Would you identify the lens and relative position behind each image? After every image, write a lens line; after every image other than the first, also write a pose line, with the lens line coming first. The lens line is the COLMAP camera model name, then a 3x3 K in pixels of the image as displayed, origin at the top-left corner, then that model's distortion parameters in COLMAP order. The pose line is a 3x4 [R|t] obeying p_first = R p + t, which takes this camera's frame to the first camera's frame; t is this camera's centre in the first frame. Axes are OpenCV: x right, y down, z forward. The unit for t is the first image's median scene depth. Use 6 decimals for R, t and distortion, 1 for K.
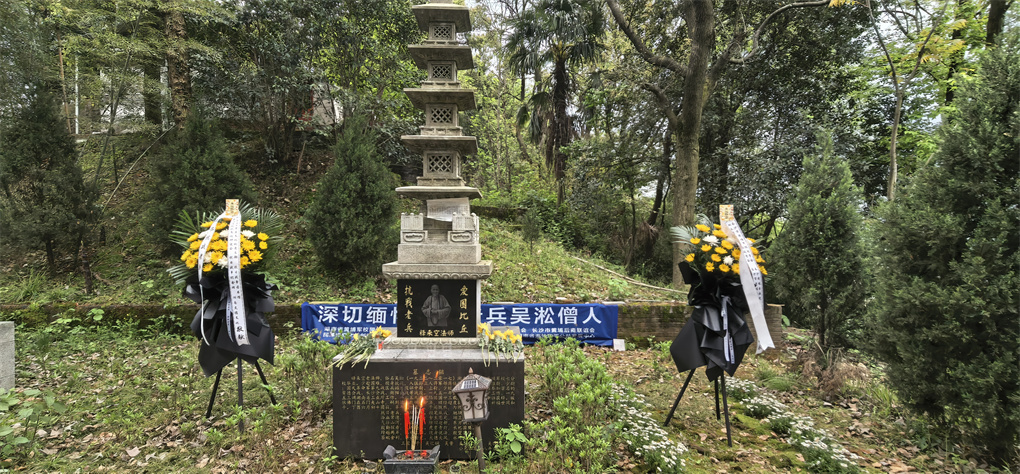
lens RADIAL K [[532.3, 0, 510.0], [0, 532.3, 237.0], [0, 0, 1]] dist [0.001688, 0.000251]
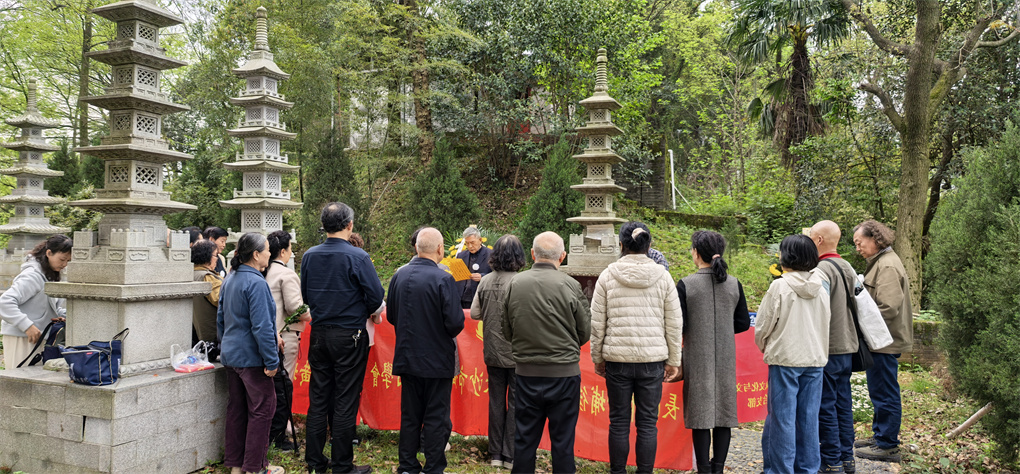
lens RADIAL K [[747.3, 0, 510.0], [0, 747.3, 237.0], [0, 0, 1]] dist [0.066062, -0.000914]
pose [[0.924426, 0.005348, -0.381323, 0.501281], [-0.008498, 0.999942, -0.006578, -0.021225], [0.381266, 0.009322, 0.924418, -1.181784]]
